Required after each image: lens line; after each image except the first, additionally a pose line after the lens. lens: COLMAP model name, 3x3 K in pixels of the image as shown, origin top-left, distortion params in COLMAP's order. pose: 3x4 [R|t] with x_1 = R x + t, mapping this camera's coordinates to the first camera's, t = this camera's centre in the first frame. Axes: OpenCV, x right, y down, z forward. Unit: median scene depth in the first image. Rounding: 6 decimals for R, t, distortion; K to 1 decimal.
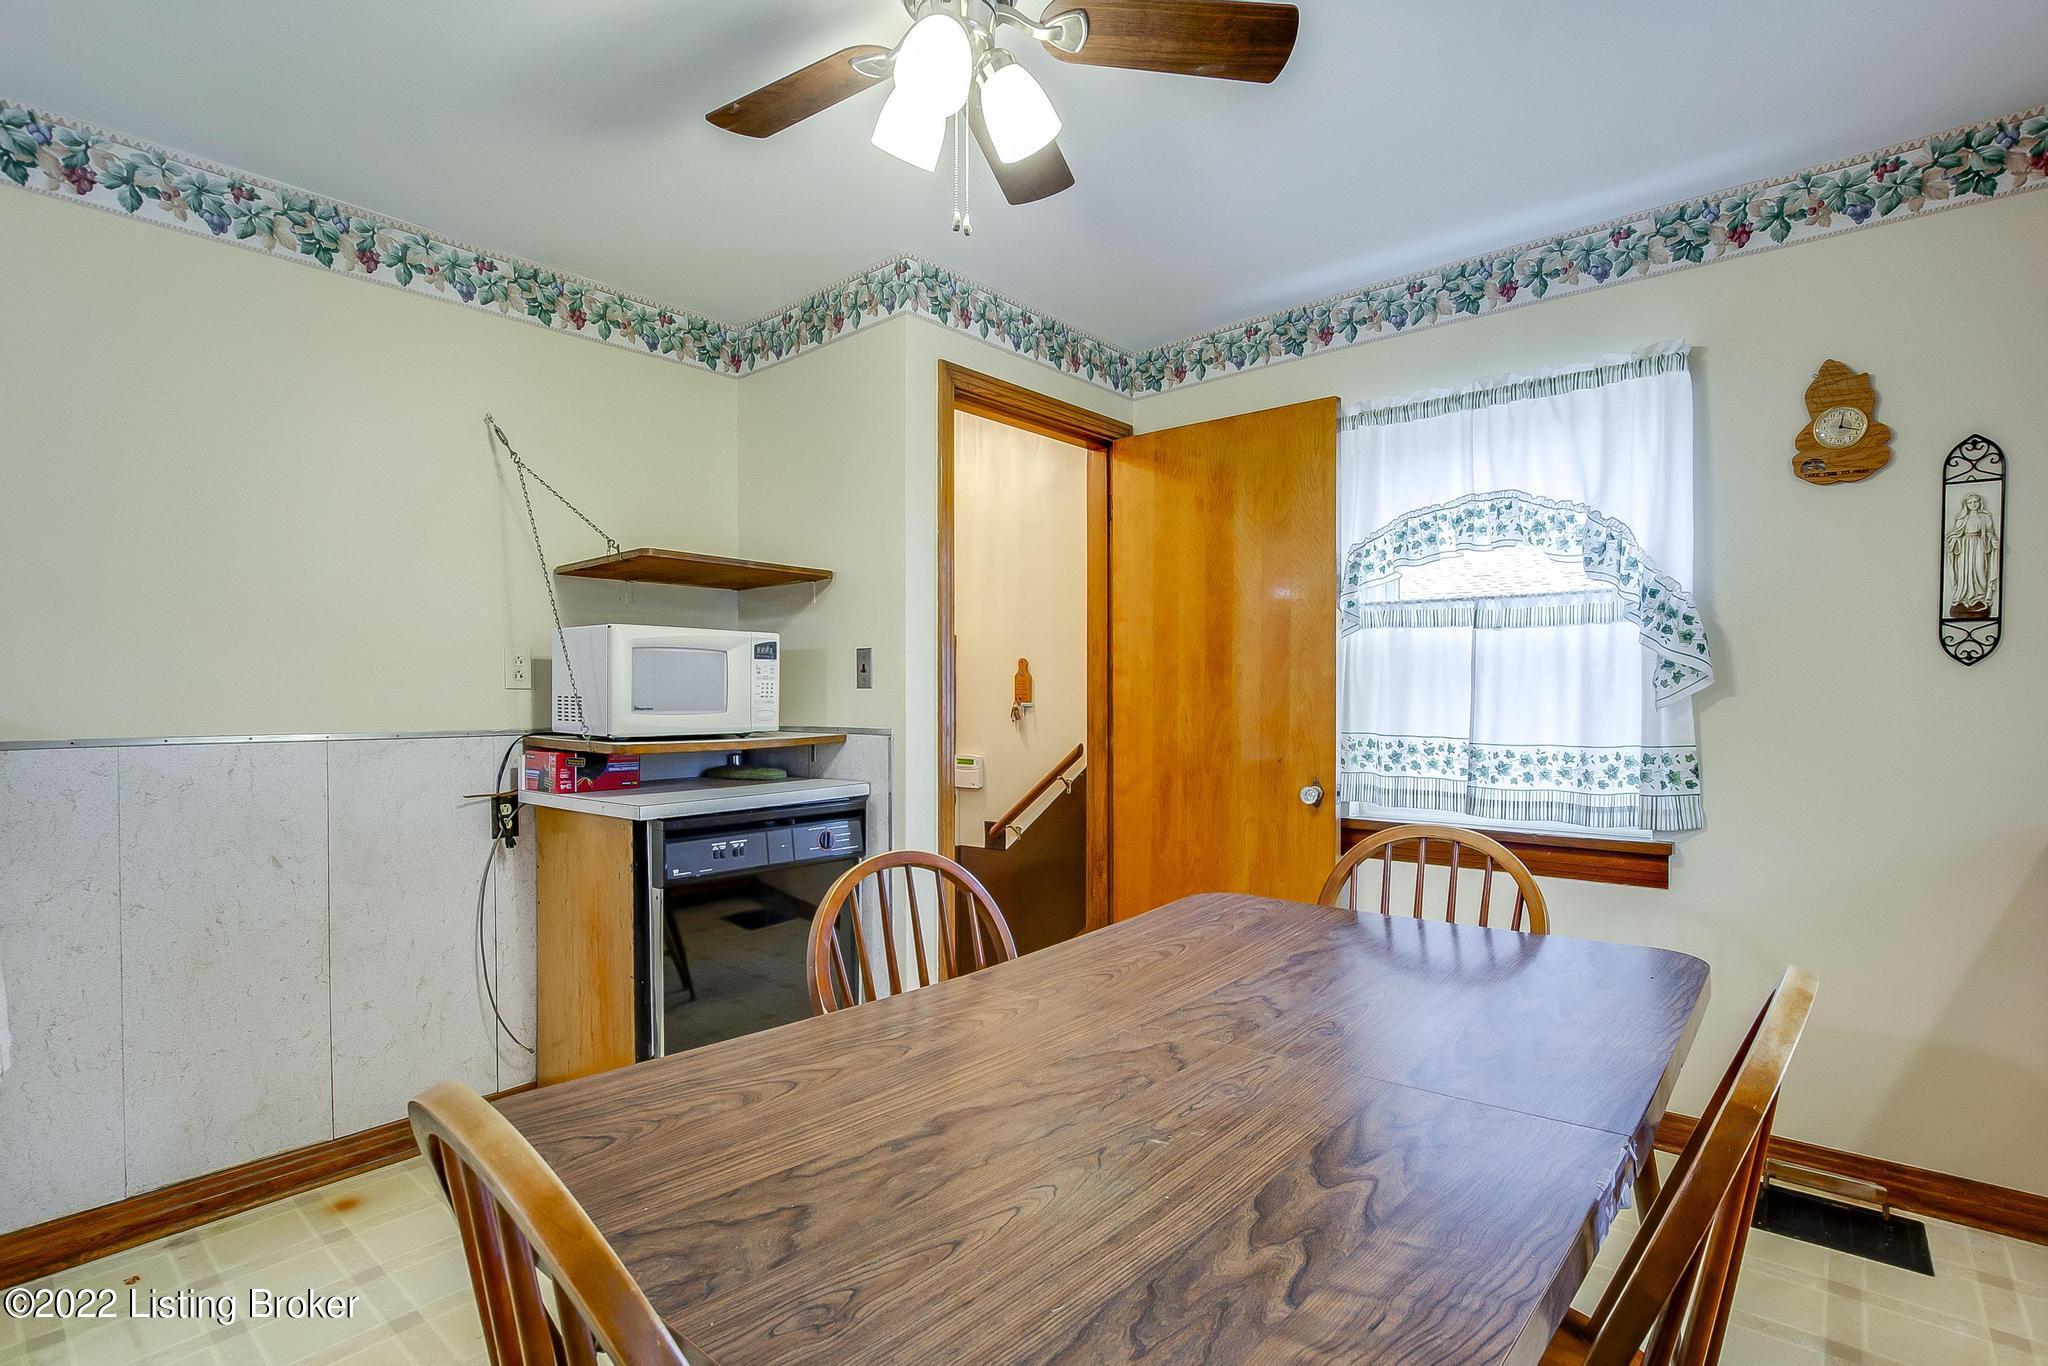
lens RADIAL K [[1099.1, 0, 1021.4], [0, 1099.1, 691.3], [0, 0, 1]] dist [-0.001294, -0.000373]
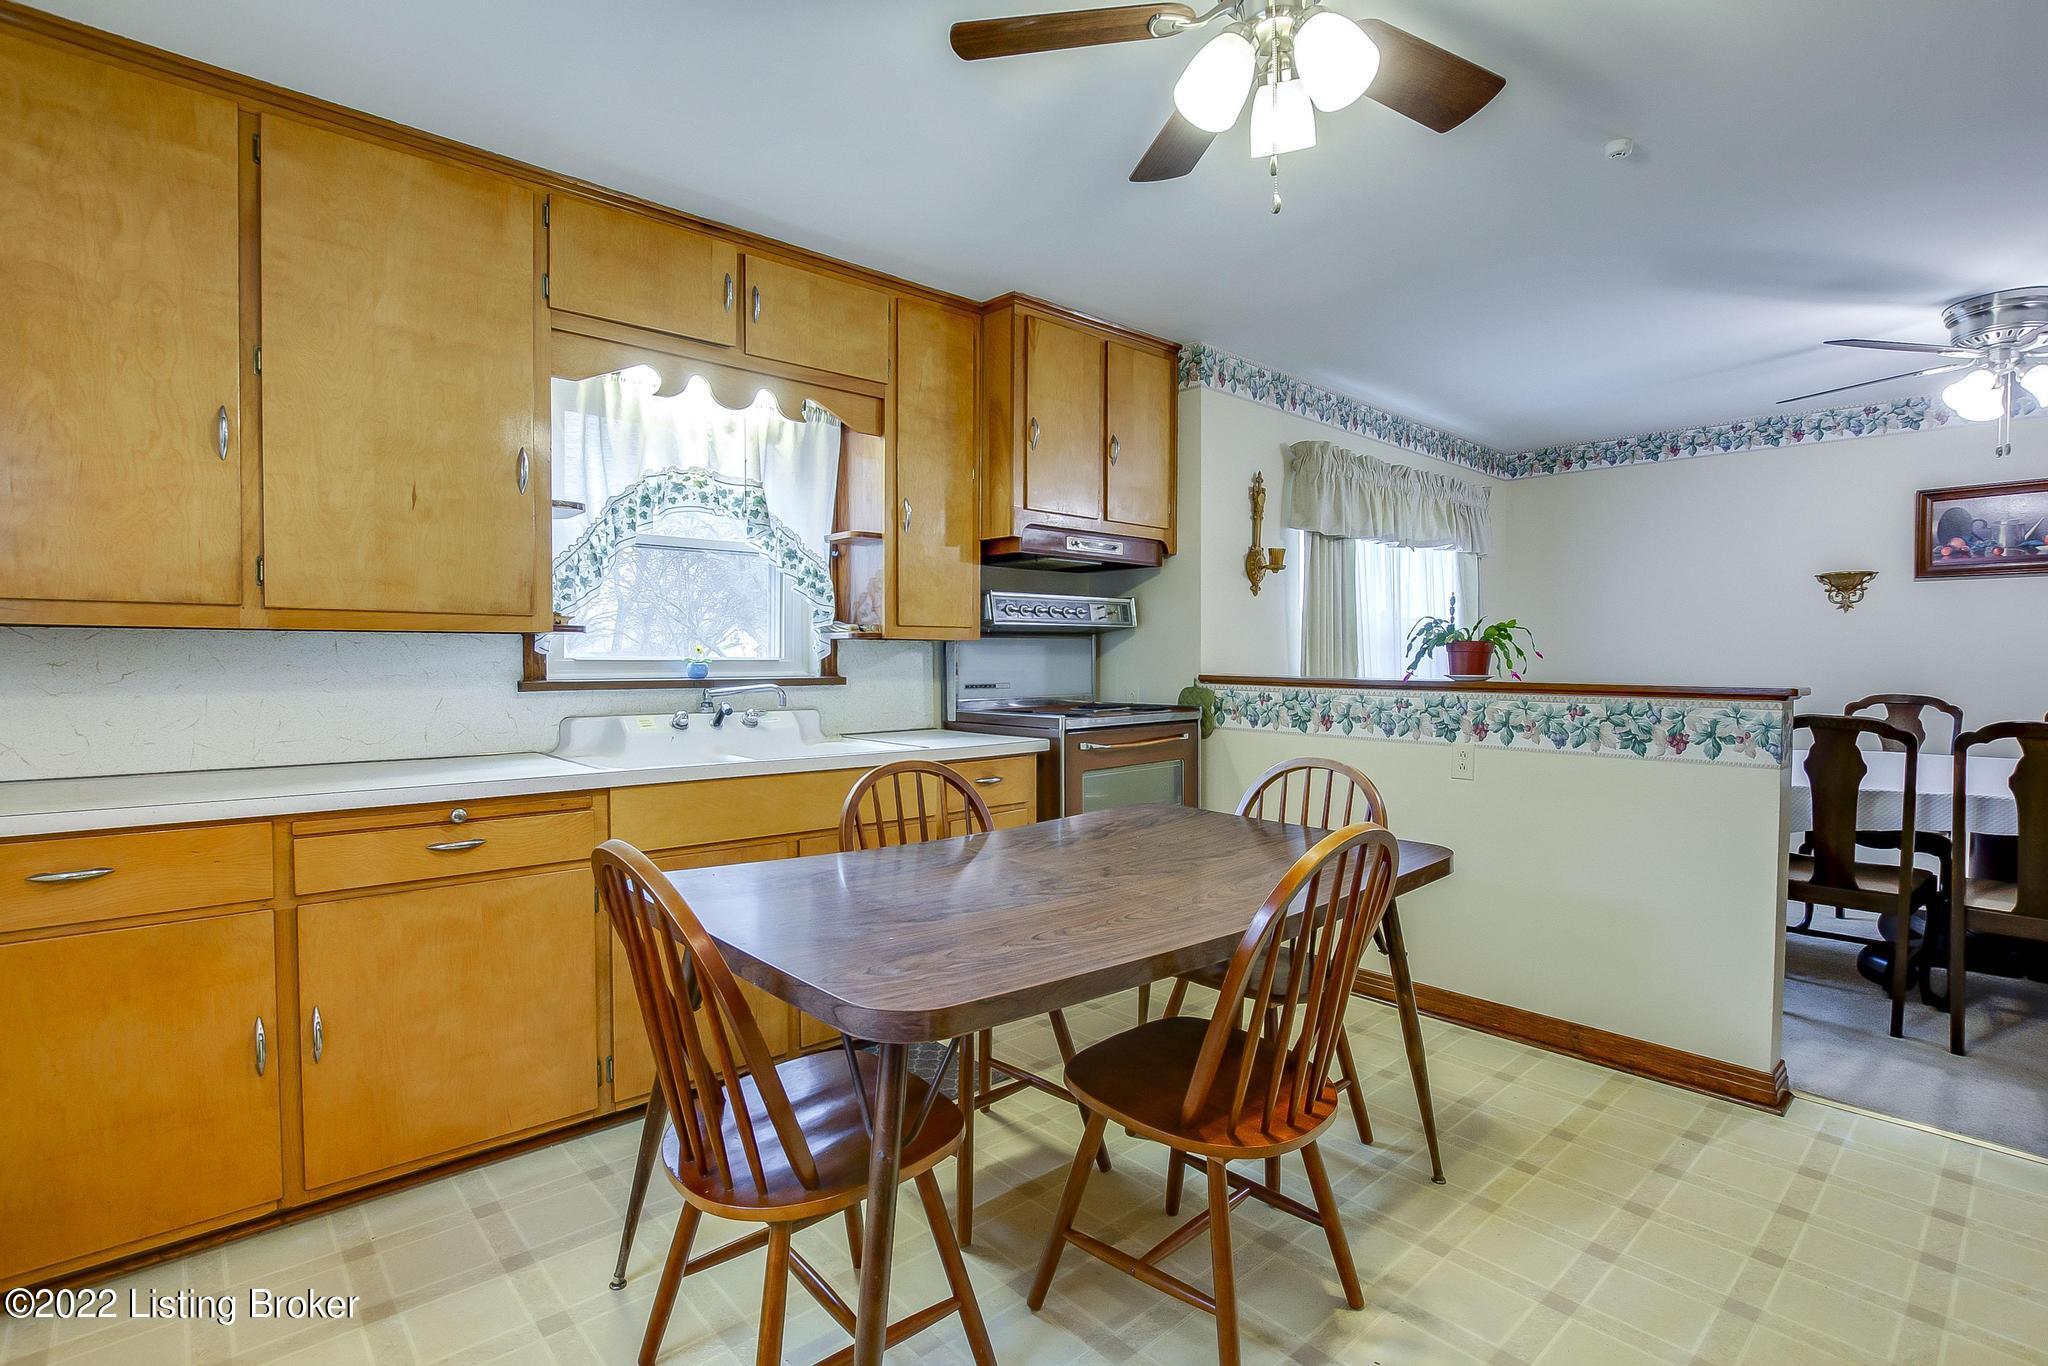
lens RADIAL K [[974.8, 0, 1024.0], [0, 974.8, 683.0], [0, 0, 1]] dist [-0.000100, -0.000245]
pose [[-0.992443, -0.002182, 0.122684, 0.042066], [0.000171, 0.999816, 0.019170, 0.006705], [-0.122704, 0.019046, -0.992261, 1.266333]]
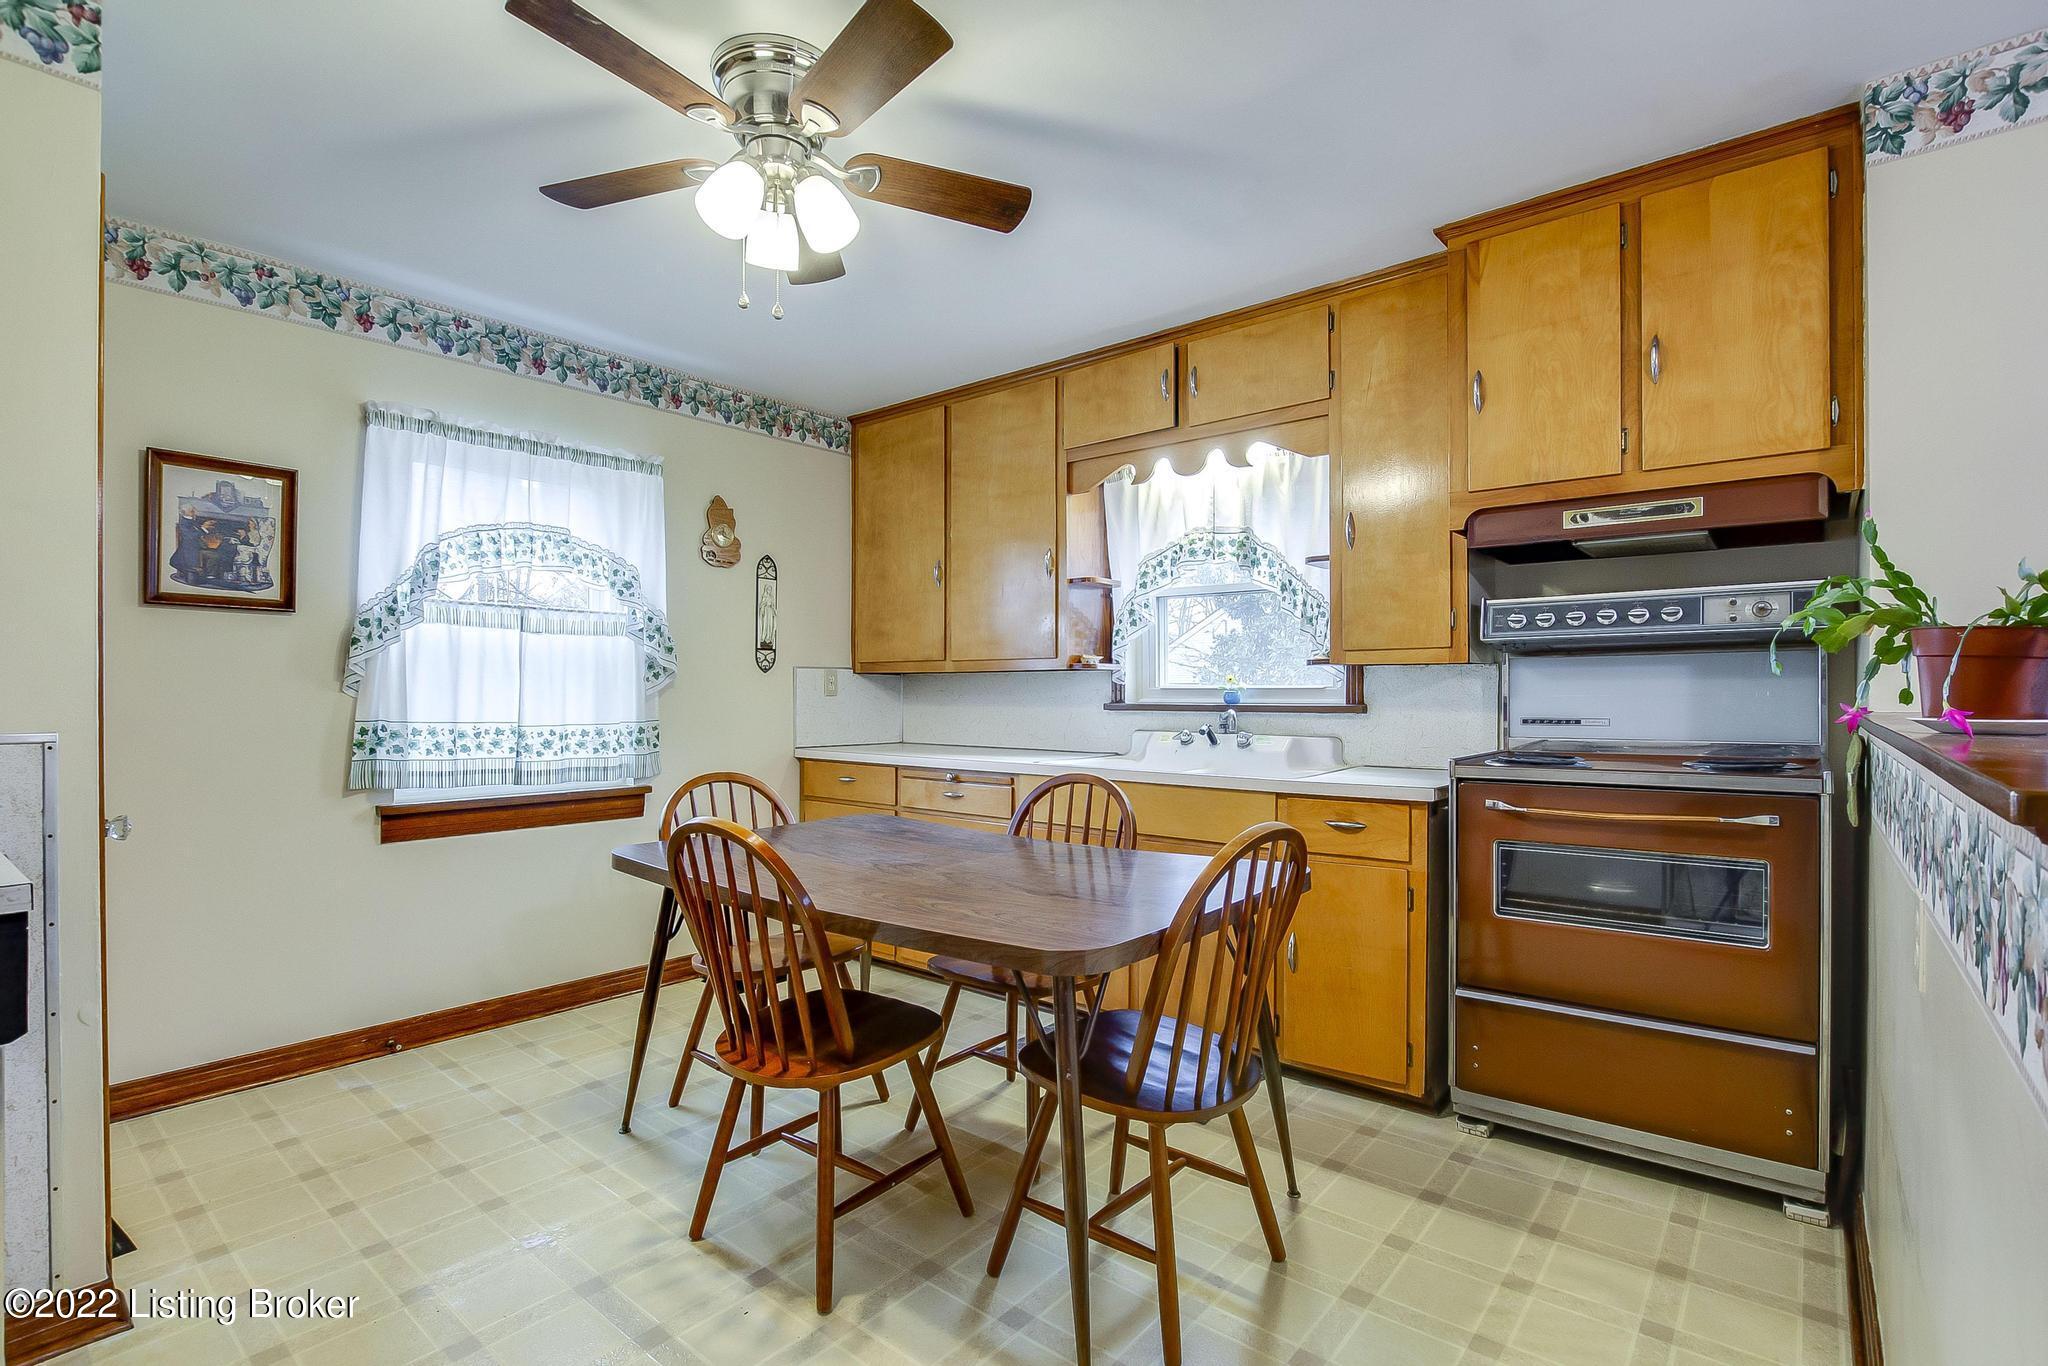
lens RADIAL K [[954.0, 0, 1023.0], [0, 954.0, 706.5], [0, 0, 1]] dist [0.002268, 0.000272]
pose [[-0.049702, -0.013359, 0.998675, -0.723730], [-0.003356, 0.999907, 0.013209, 0.010306], [-0.998758, -0.002695, -0.049742, 0.529665]]
